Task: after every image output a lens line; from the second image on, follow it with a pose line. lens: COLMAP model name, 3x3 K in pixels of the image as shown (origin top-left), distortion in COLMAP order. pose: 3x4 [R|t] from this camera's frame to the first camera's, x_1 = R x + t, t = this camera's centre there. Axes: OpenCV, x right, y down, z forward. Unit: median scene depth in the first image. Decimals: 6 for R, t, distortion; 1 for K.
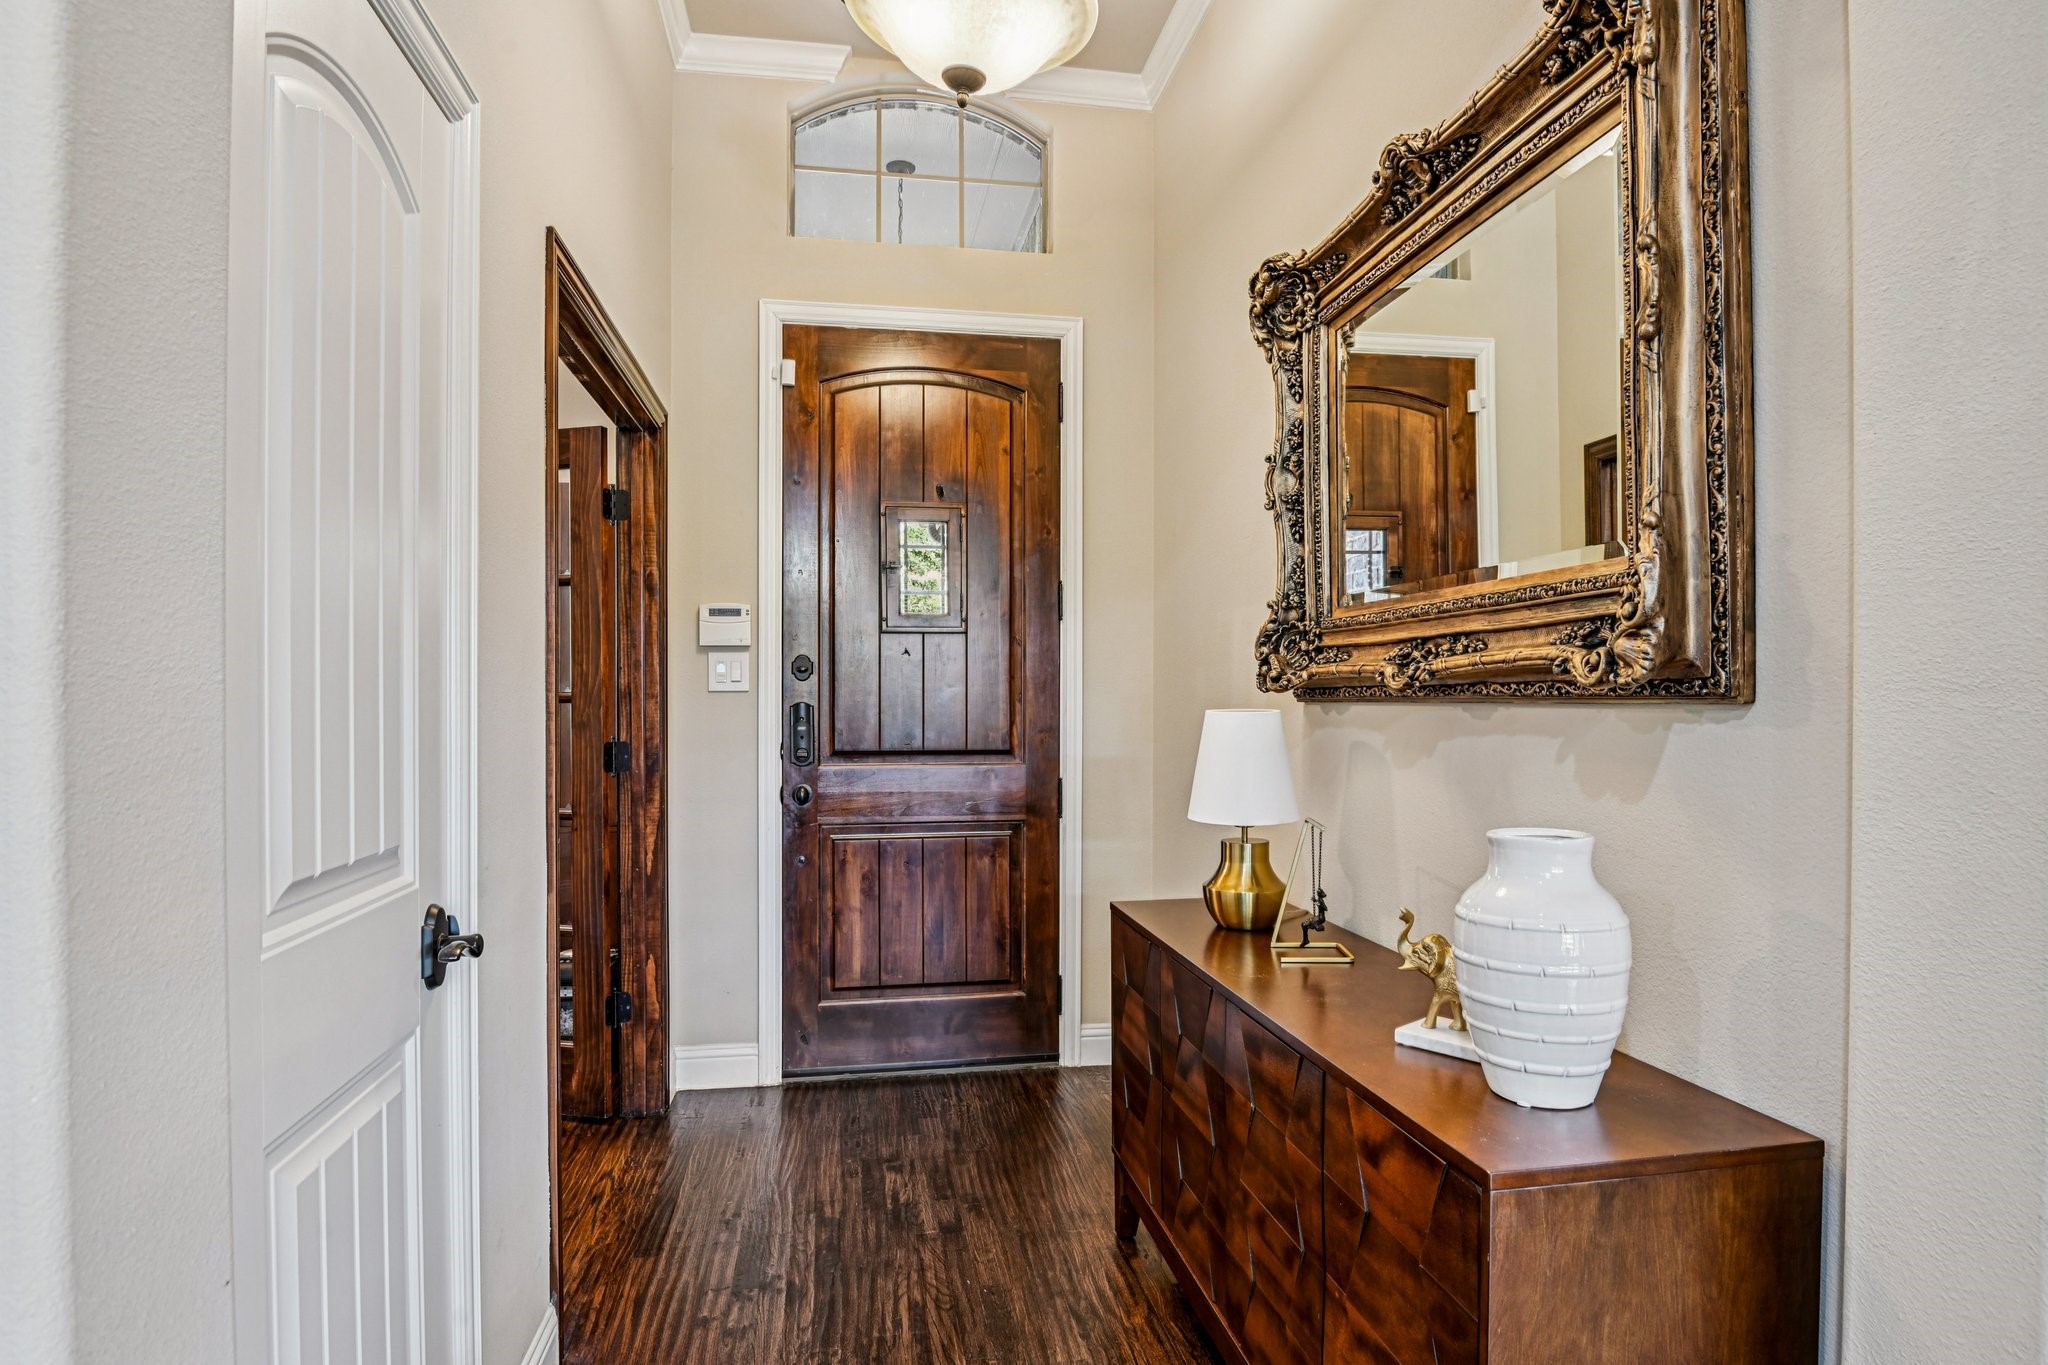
lens RADIAL K [[1065.1, 0, 1024.4], [0, 1065.1, 694.0], [0, 0, 1]] dist [-0.022035, -0.002483]
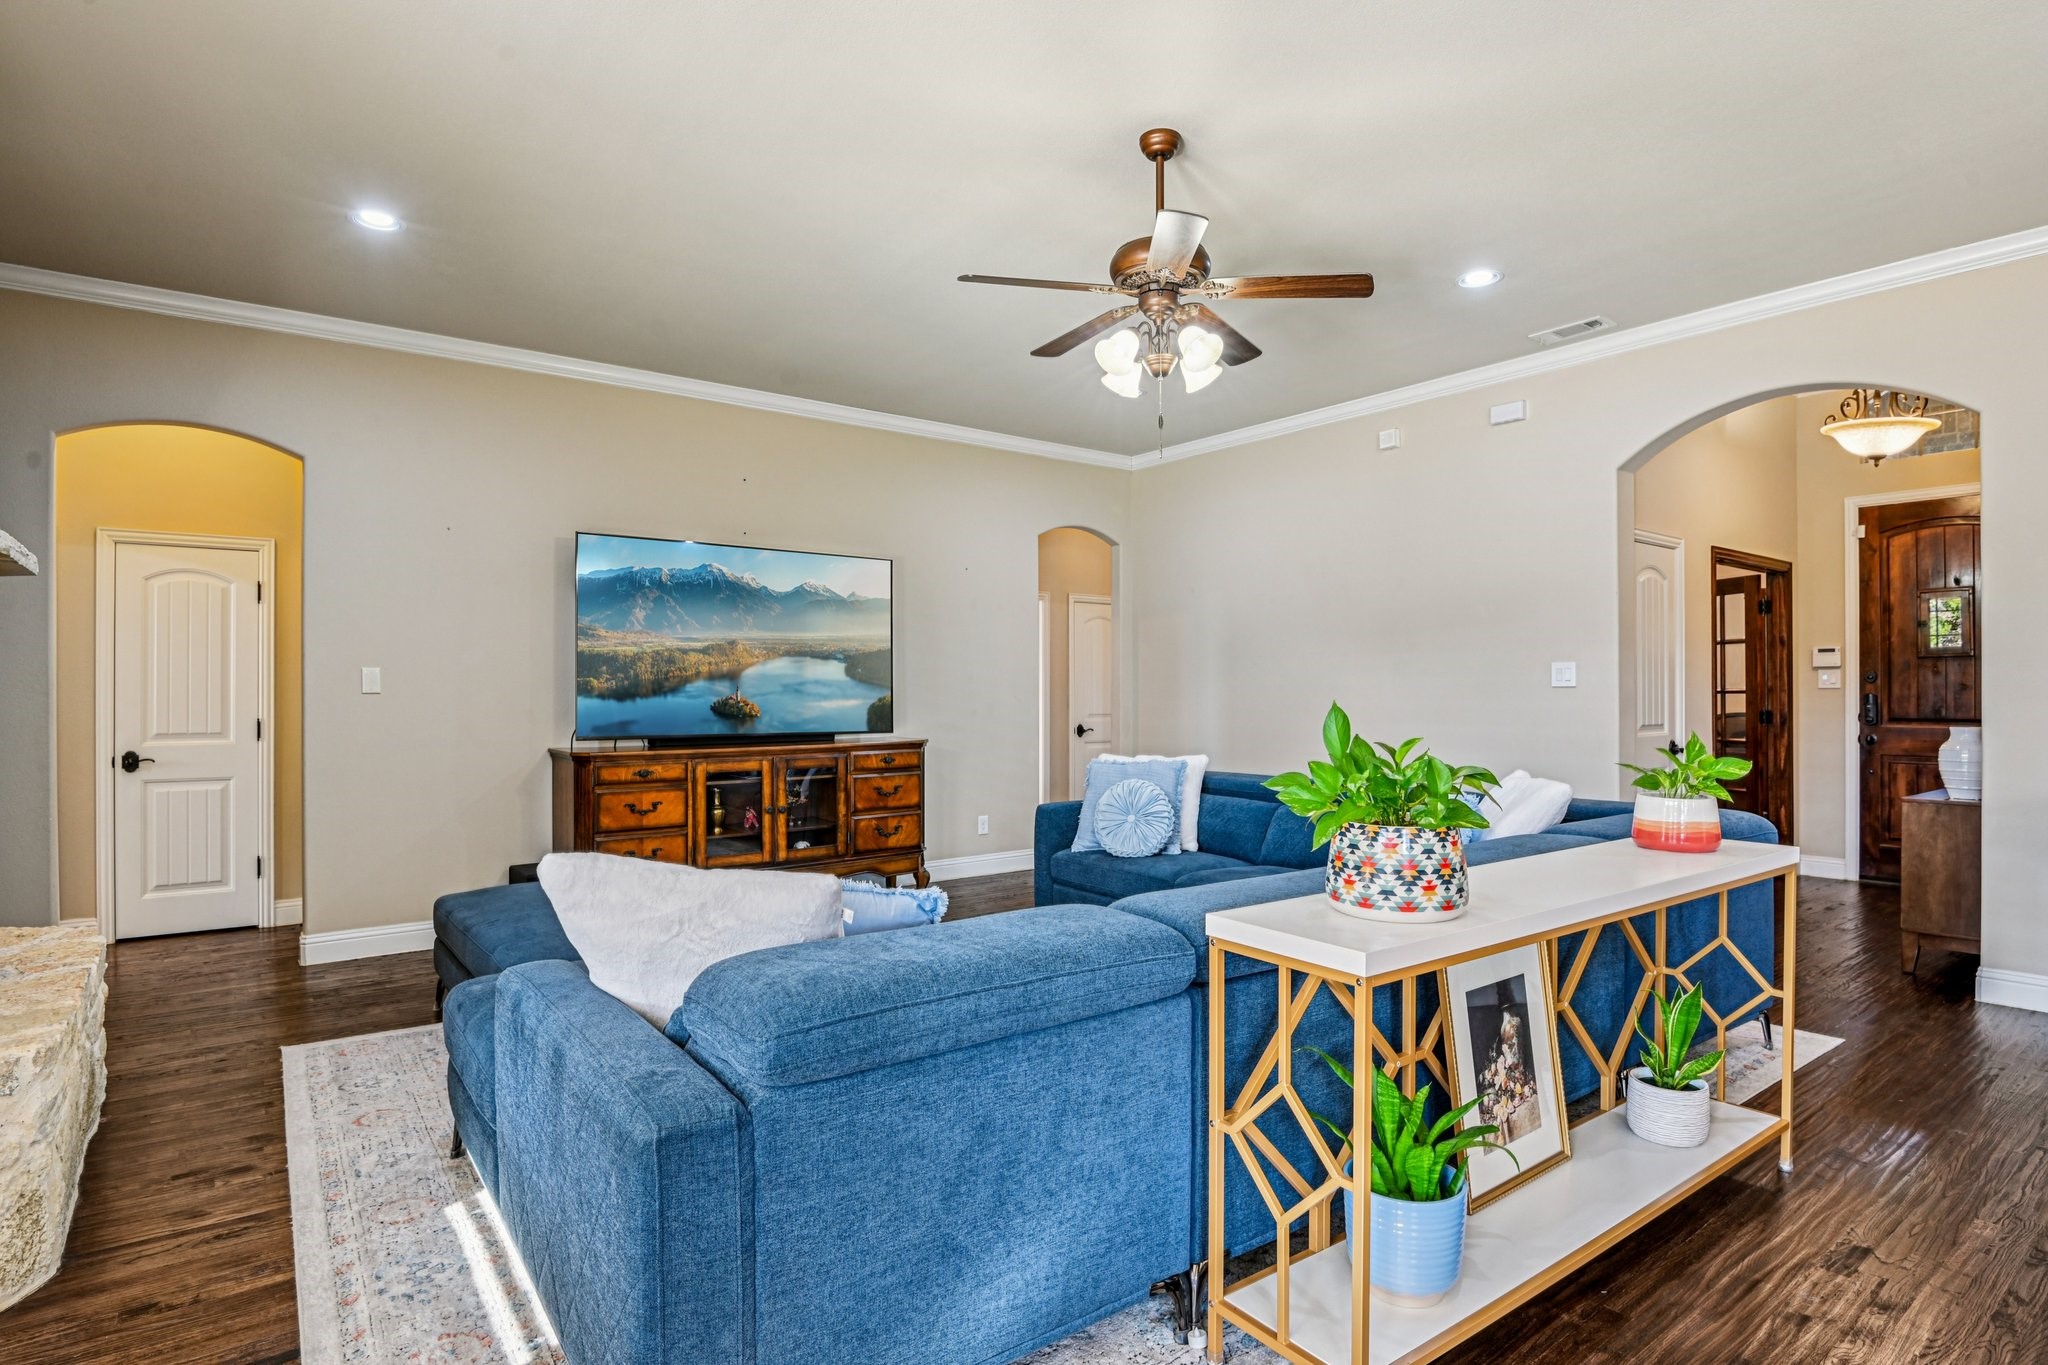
lens RADIAL K [[1065.1, 0, 1026.2], [0, 1065.1, 689.0], [0, 0, 1]] dist [-0.022035, -0.002483]
pose [[0.448420, 0.001297, -0.893822, 0.870630], [0.000294, 0.999999, 0.001599, -0.004398], [0.893823, -0.000980, 0.448419, -1.355398]]
